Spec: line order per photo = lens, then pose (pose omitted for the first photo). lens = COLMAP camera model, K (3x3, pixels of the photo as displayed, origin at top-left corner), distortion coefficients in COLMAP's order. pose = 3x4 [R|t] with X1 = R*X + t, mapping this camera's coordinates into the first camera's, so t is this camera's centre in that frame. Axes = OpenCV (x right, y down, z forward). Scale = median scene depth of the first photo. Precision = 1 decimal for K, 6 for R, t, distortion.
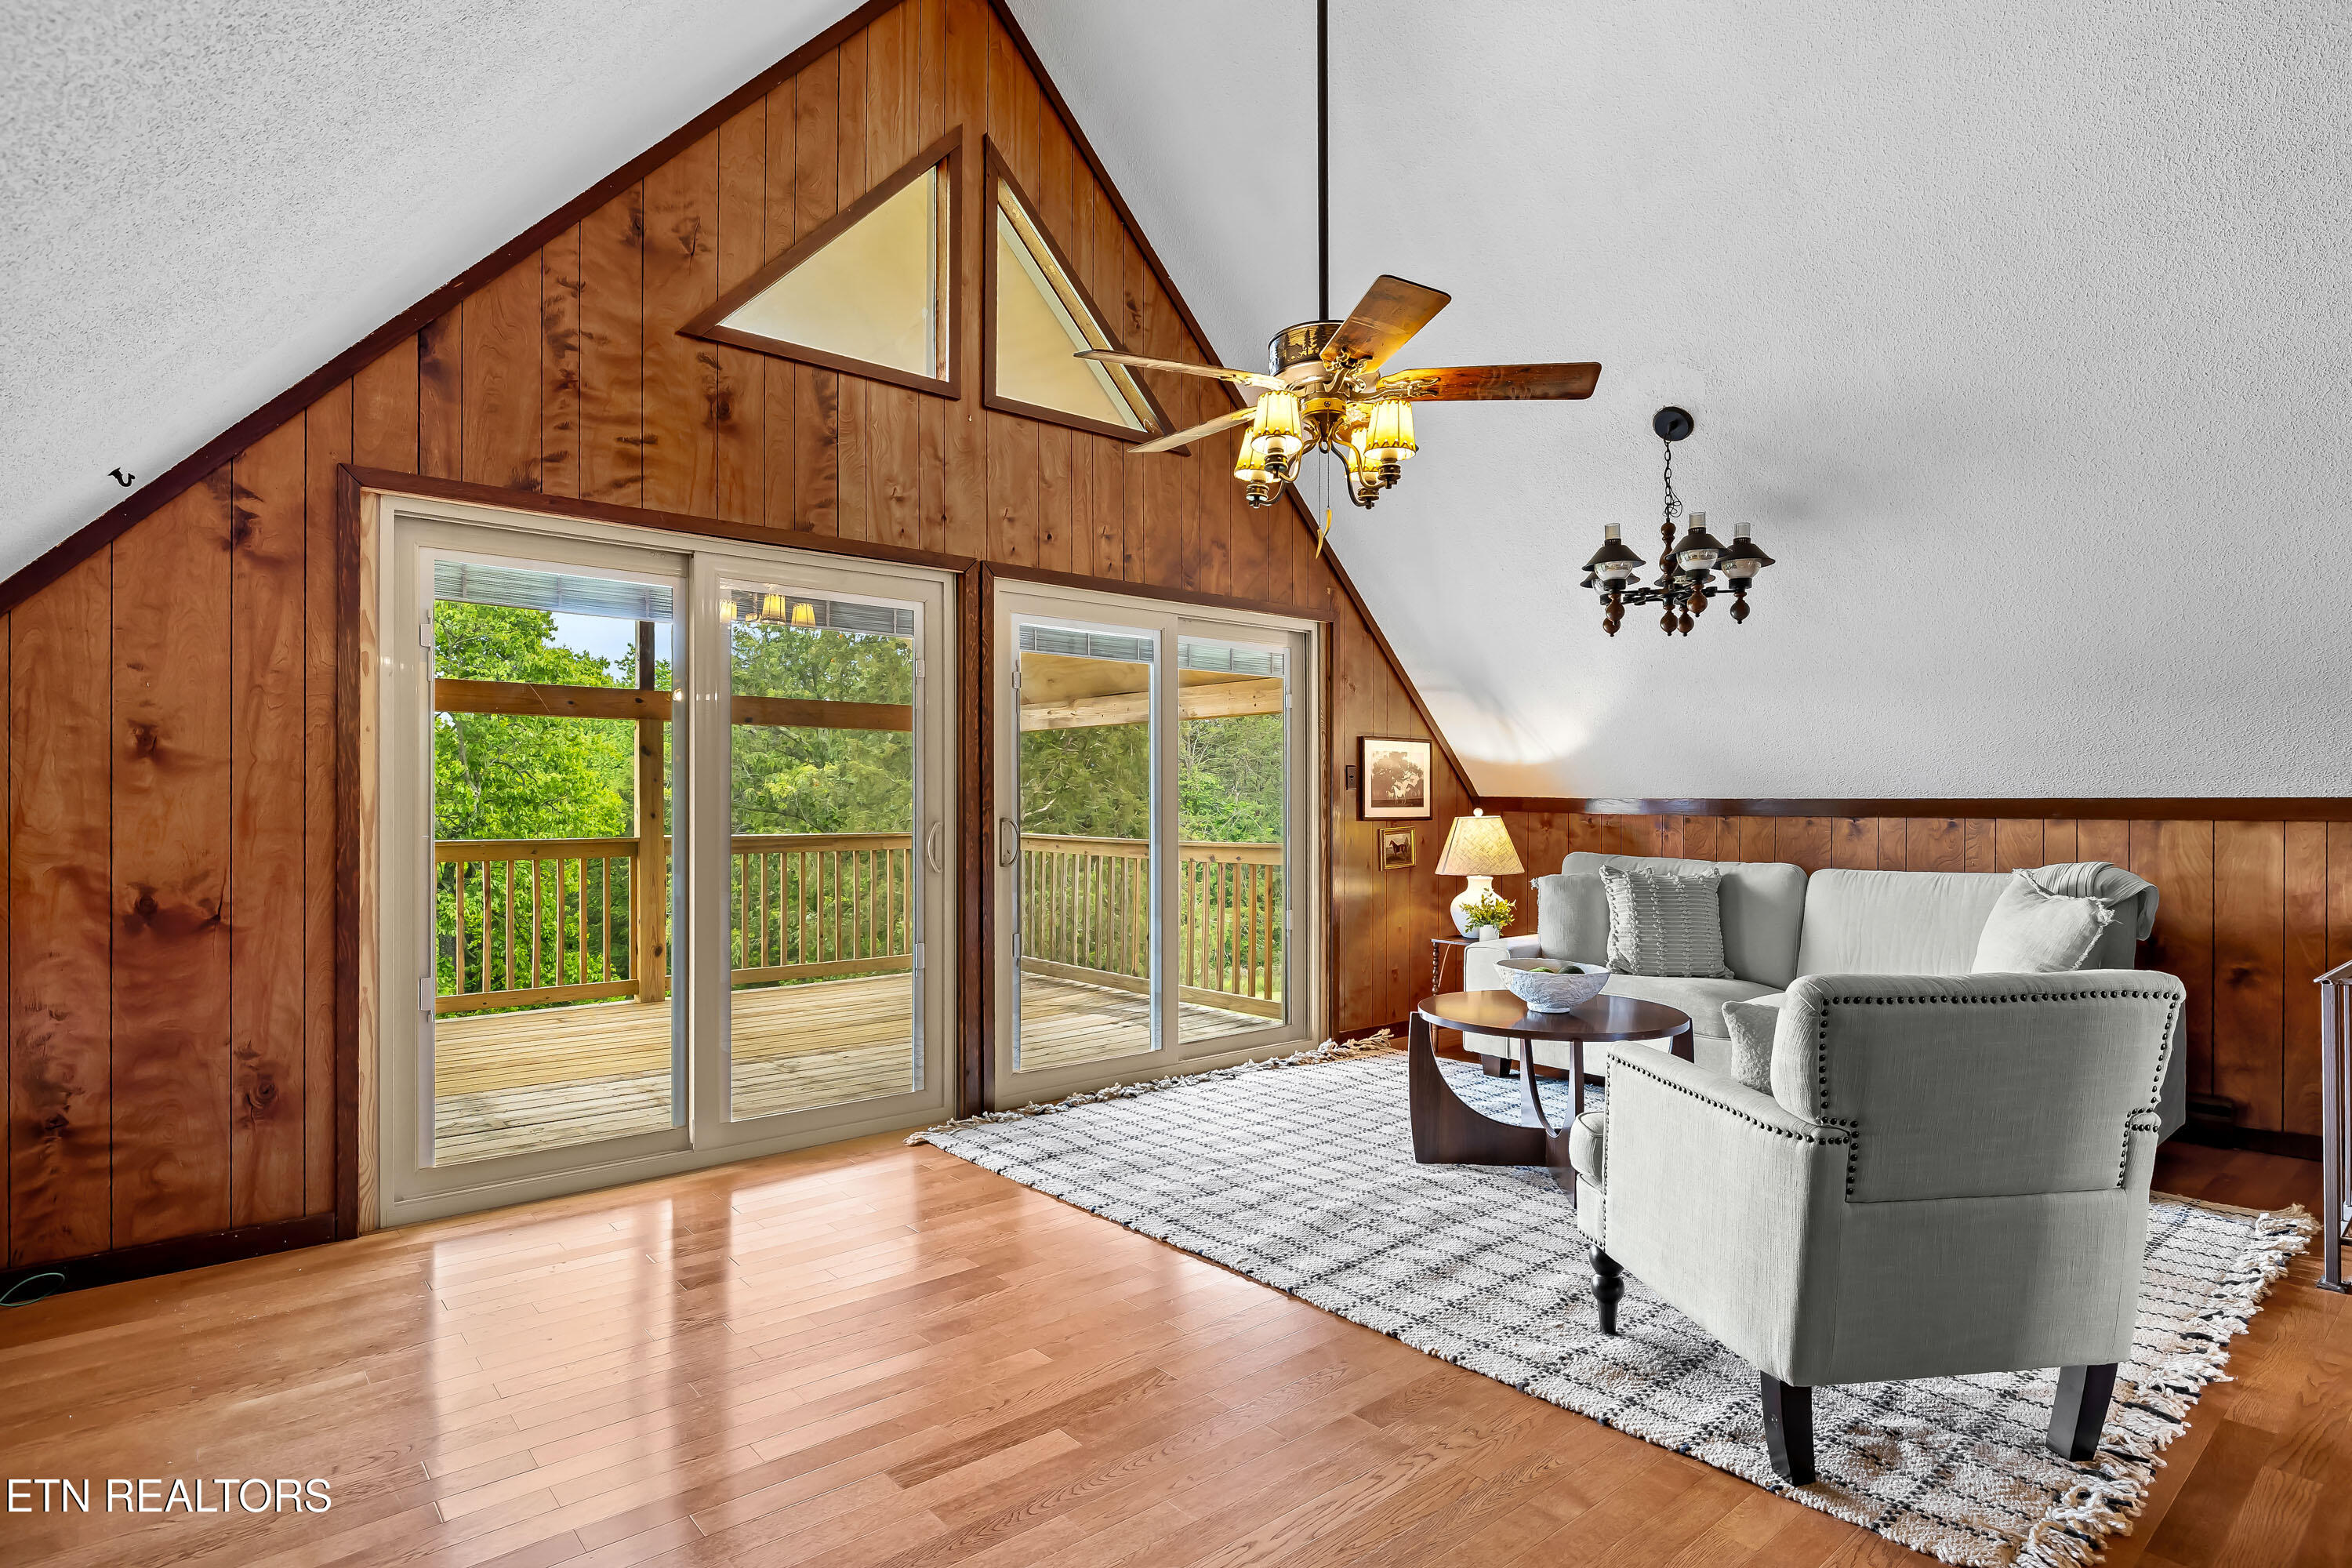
lens RADIAL K [[1215.8, 0, 1161.0], [0, 1215.8, 811.6], [0, 0, 1]] dist [-0.013299, 0.002903]
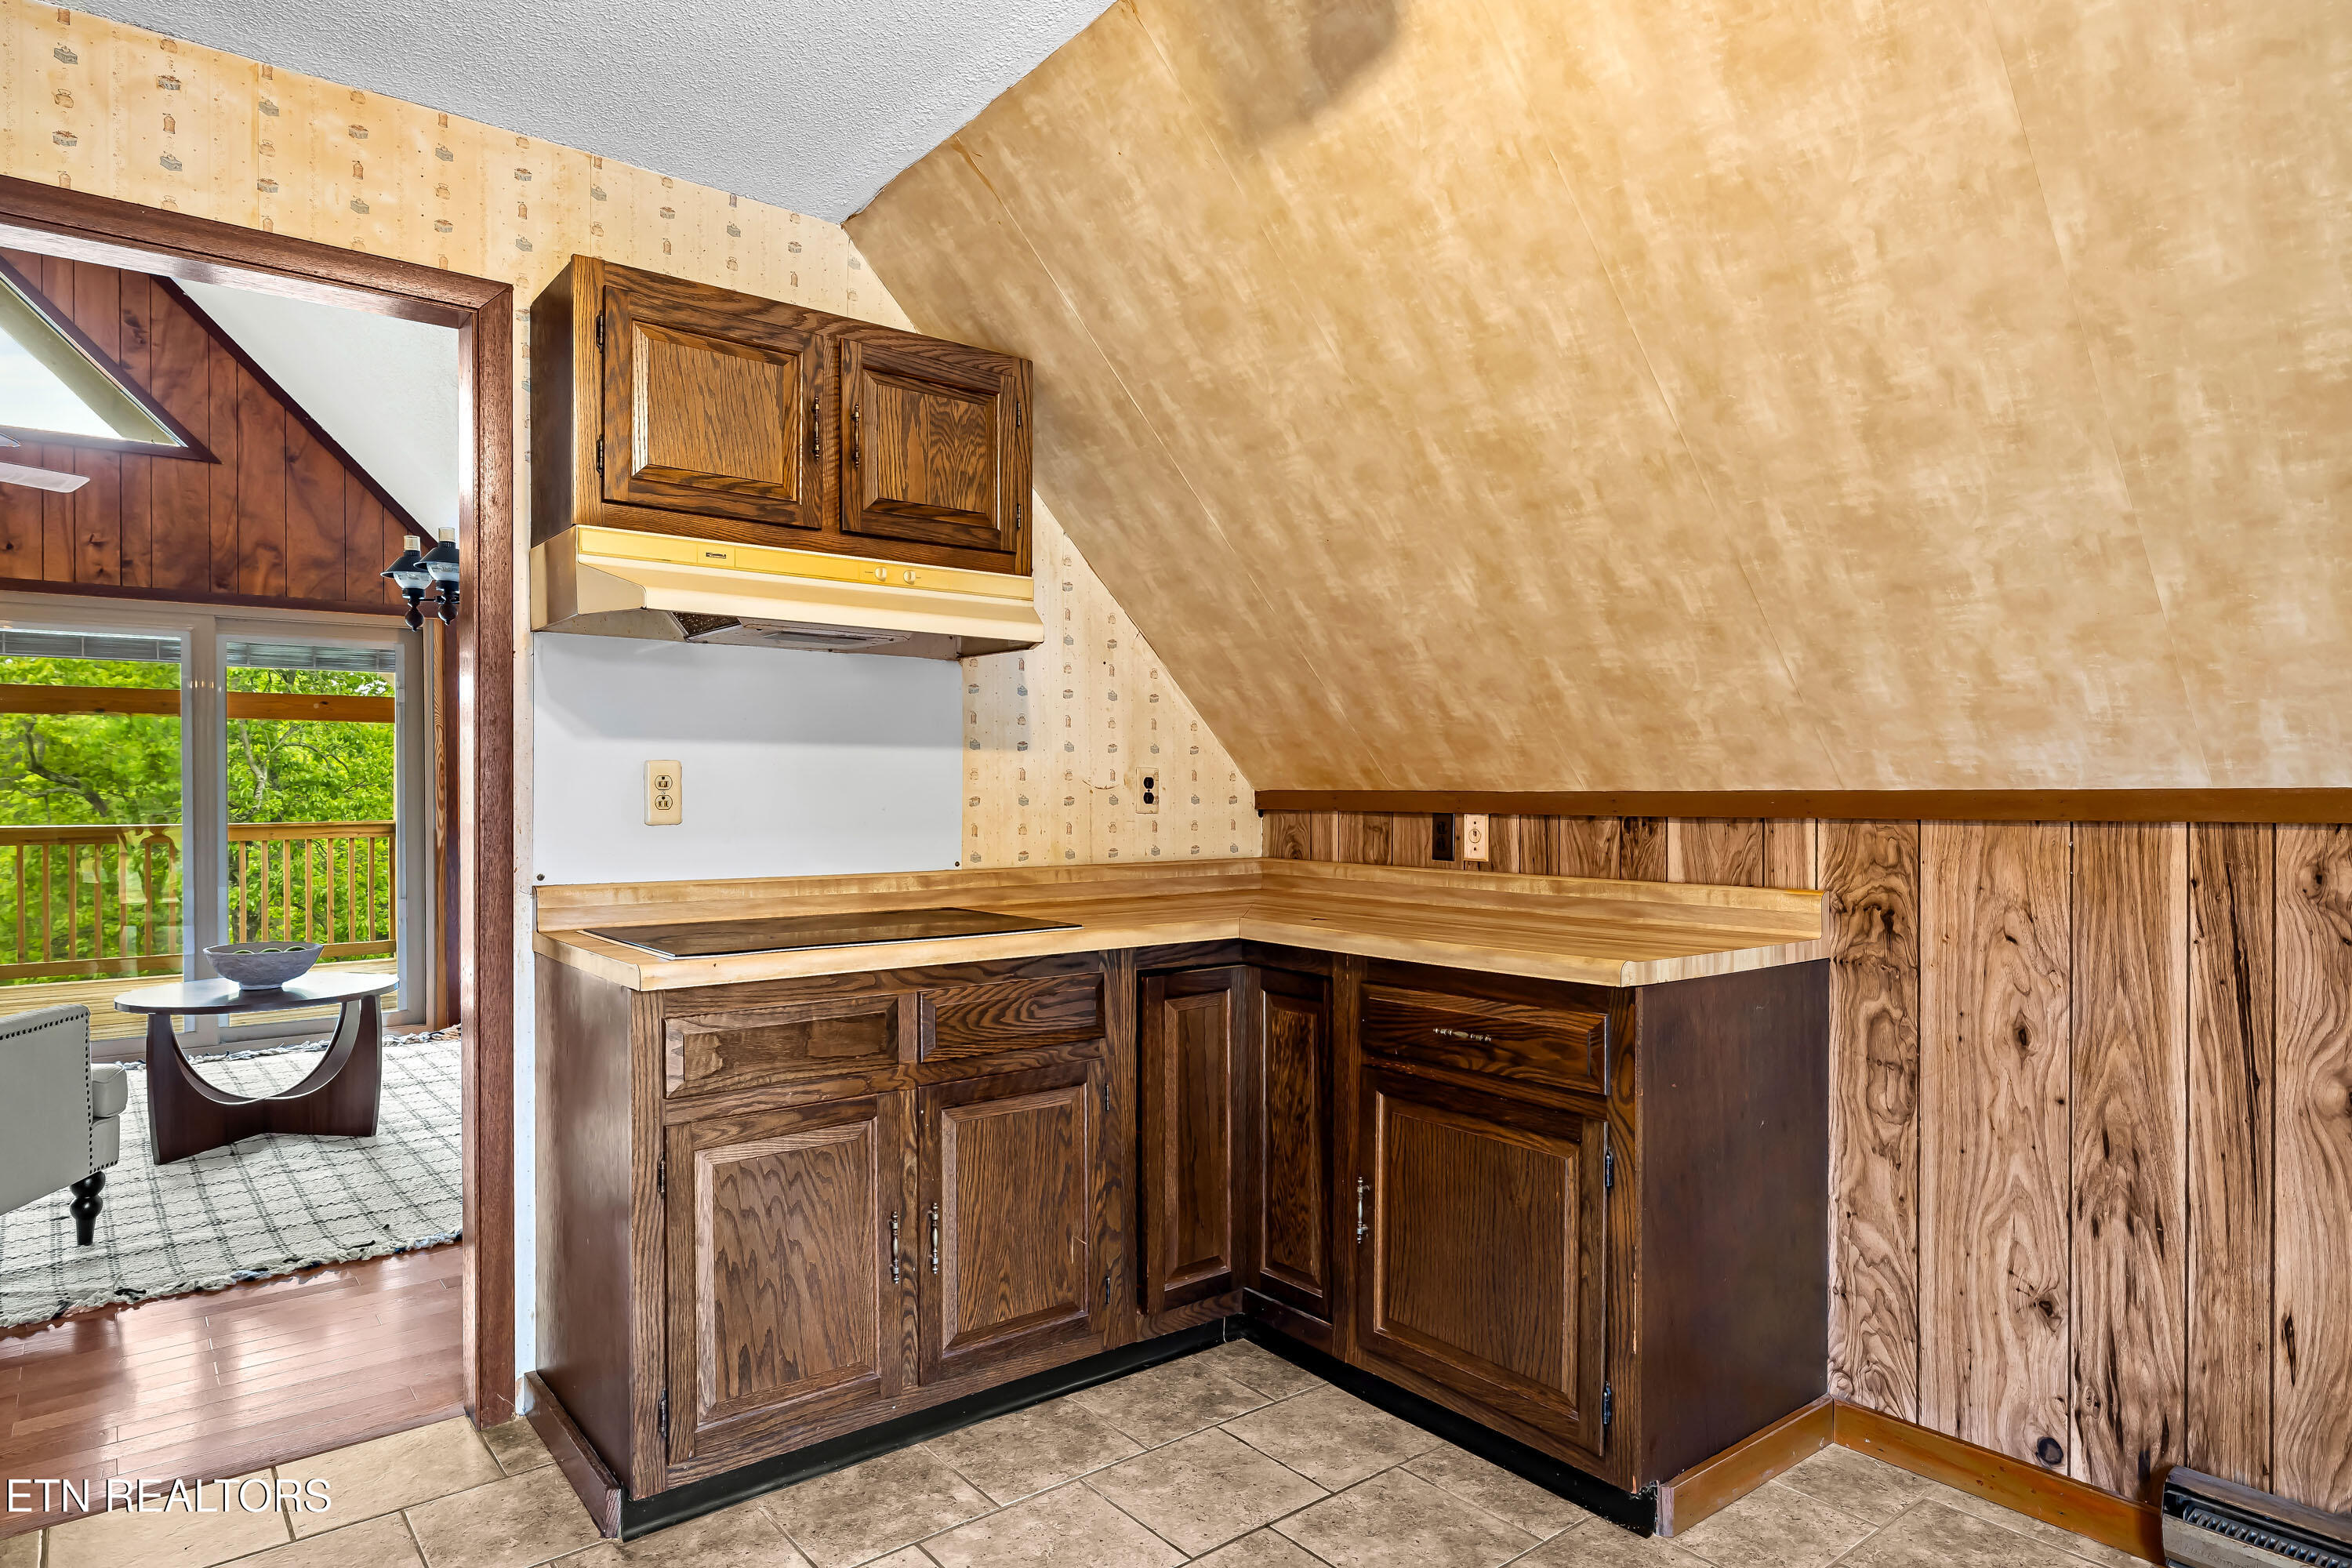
lens RADIAL K [[1387.5, 0, 1162.9], [0, 1387.5, 798.5], [0, 0, 1]] dist [0.003240, 0.007929]
pose [[0.998837, -0.000928, -0.048215, 0.931987], [0.000975, 0.999999, 0.000941, -0.005641], [0.048214, -0.000987, 0.998837, -0.161919]]
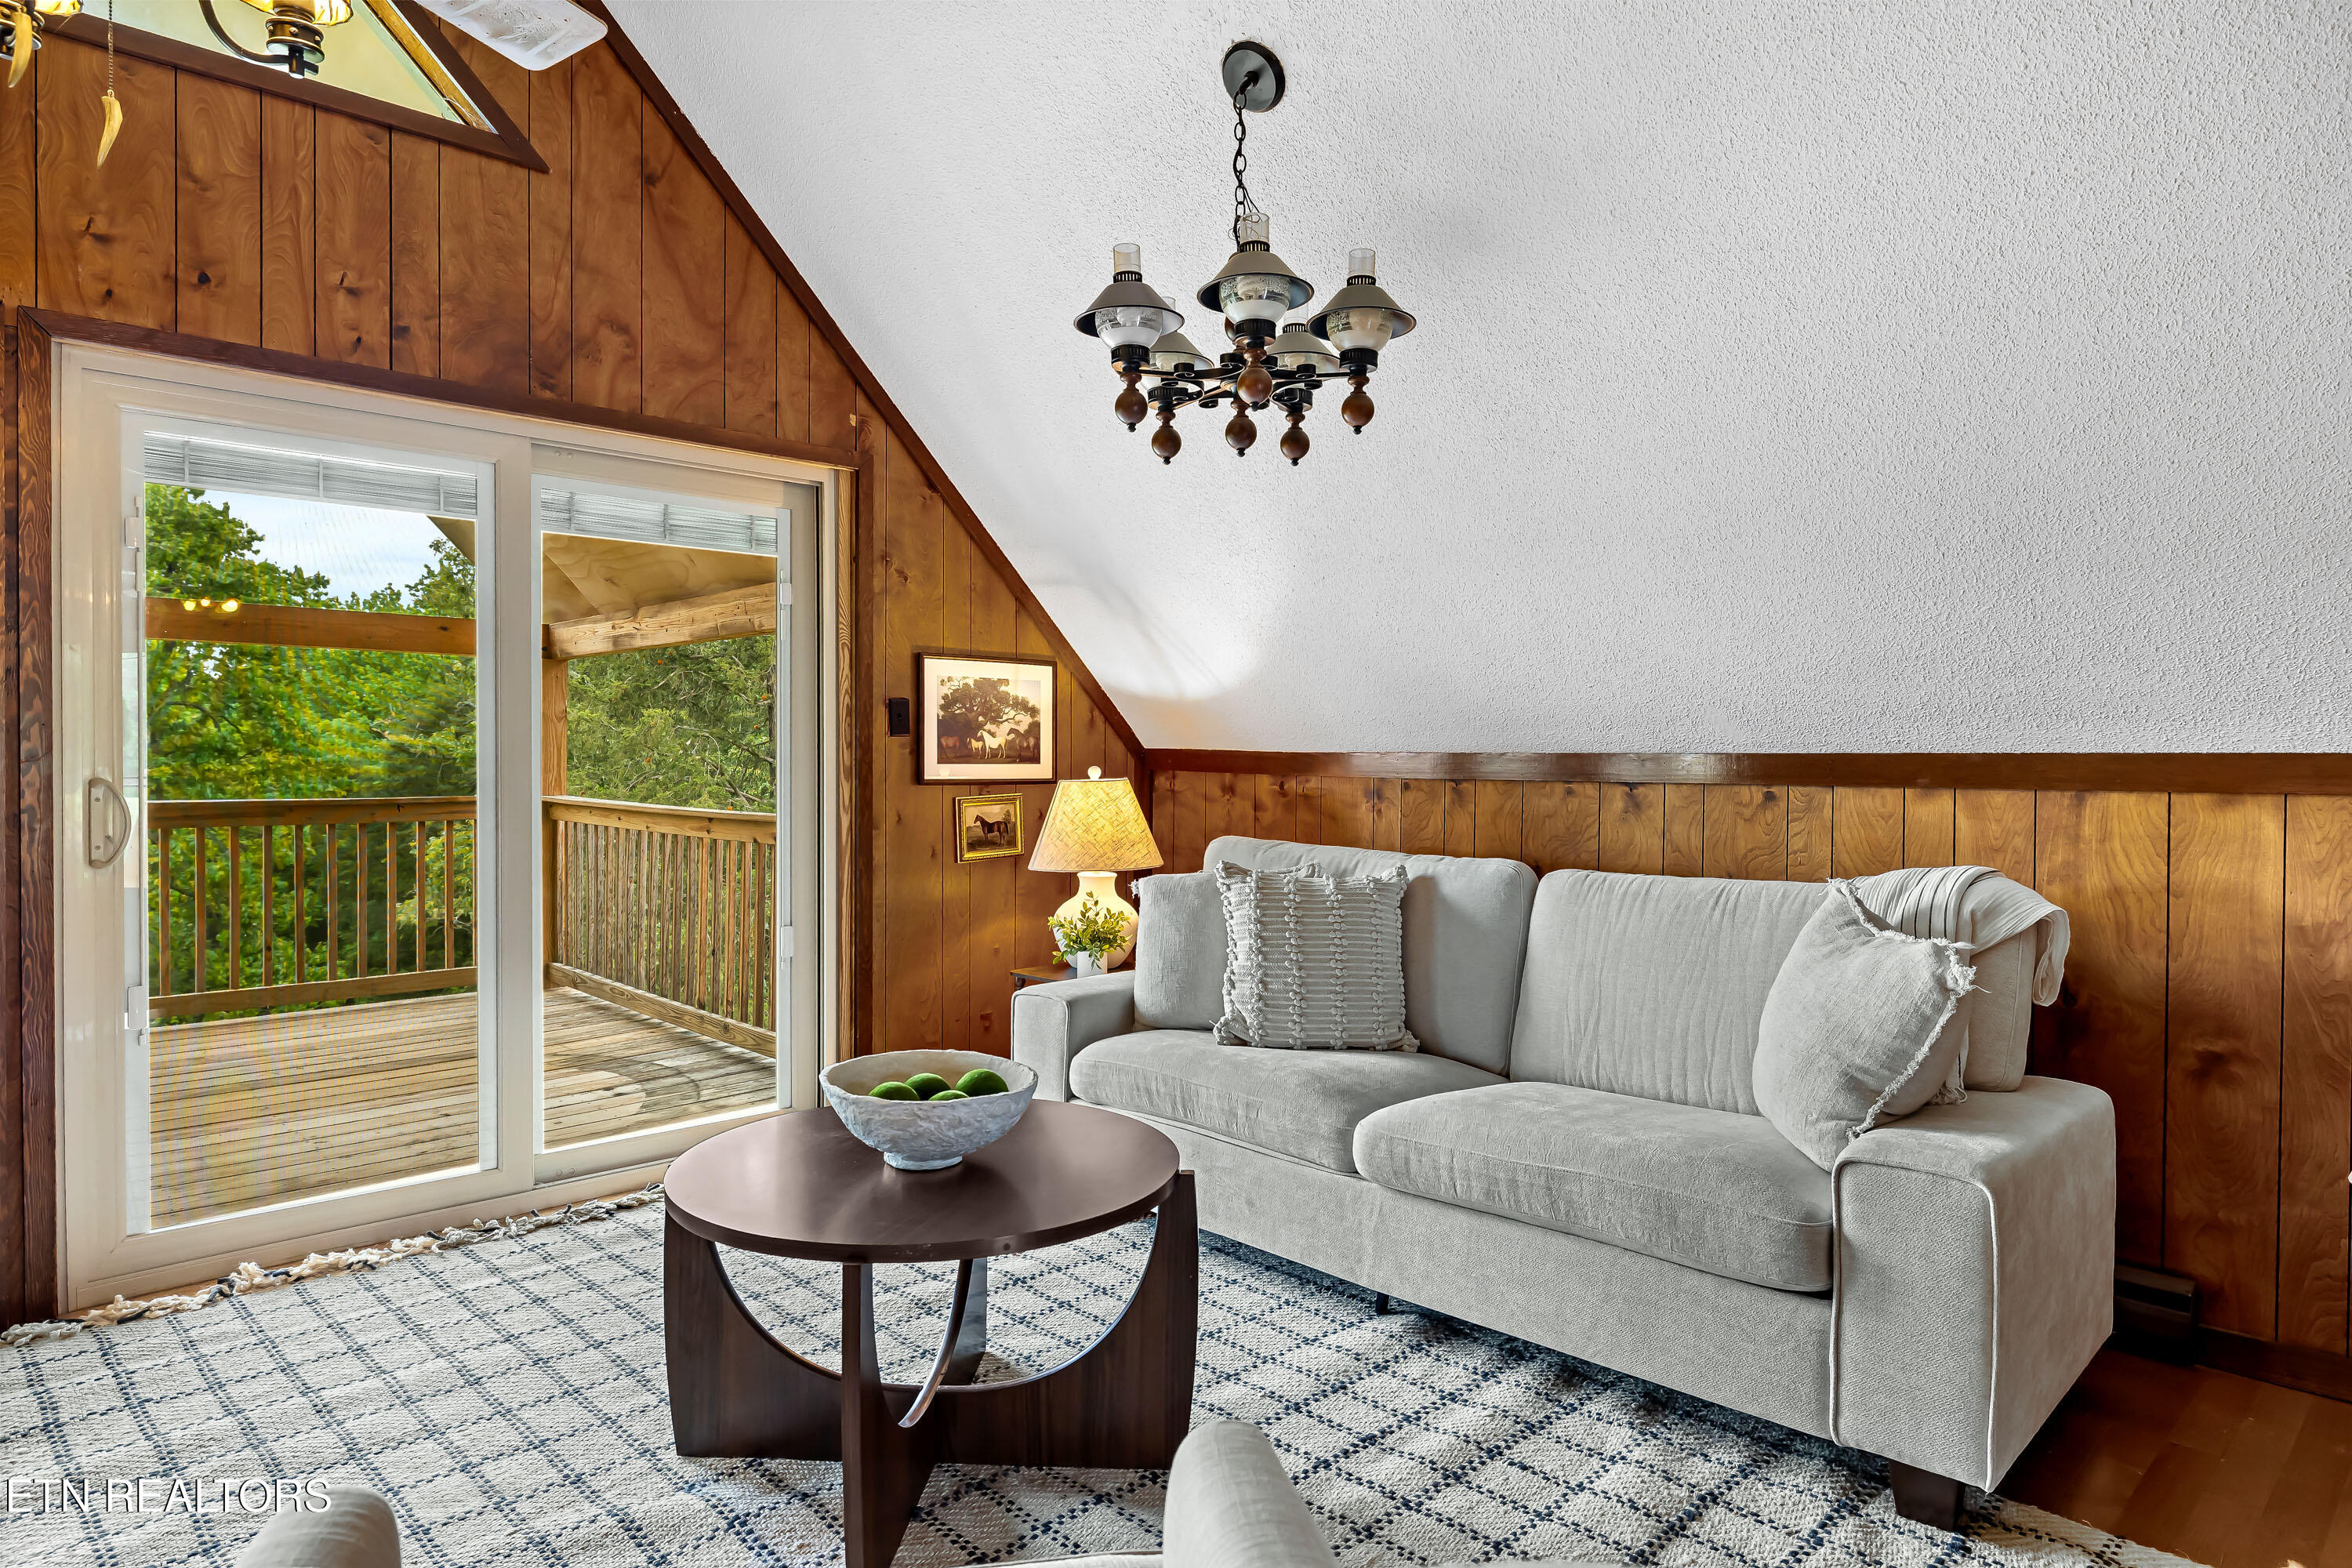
lens RADIAL K [[1367.7, 0, 1191.4], [0, 1367.7, 780.3], [0, 0, 1]] dist [-0.012565, 0.003383]
pose [[0.997370, 0.003535, 0.072397, 0.304712], [-0.004116, 0.999961, 0.007867, -0.001279], [-0.072366, -0.008144, 0.997345, 0.326558]]
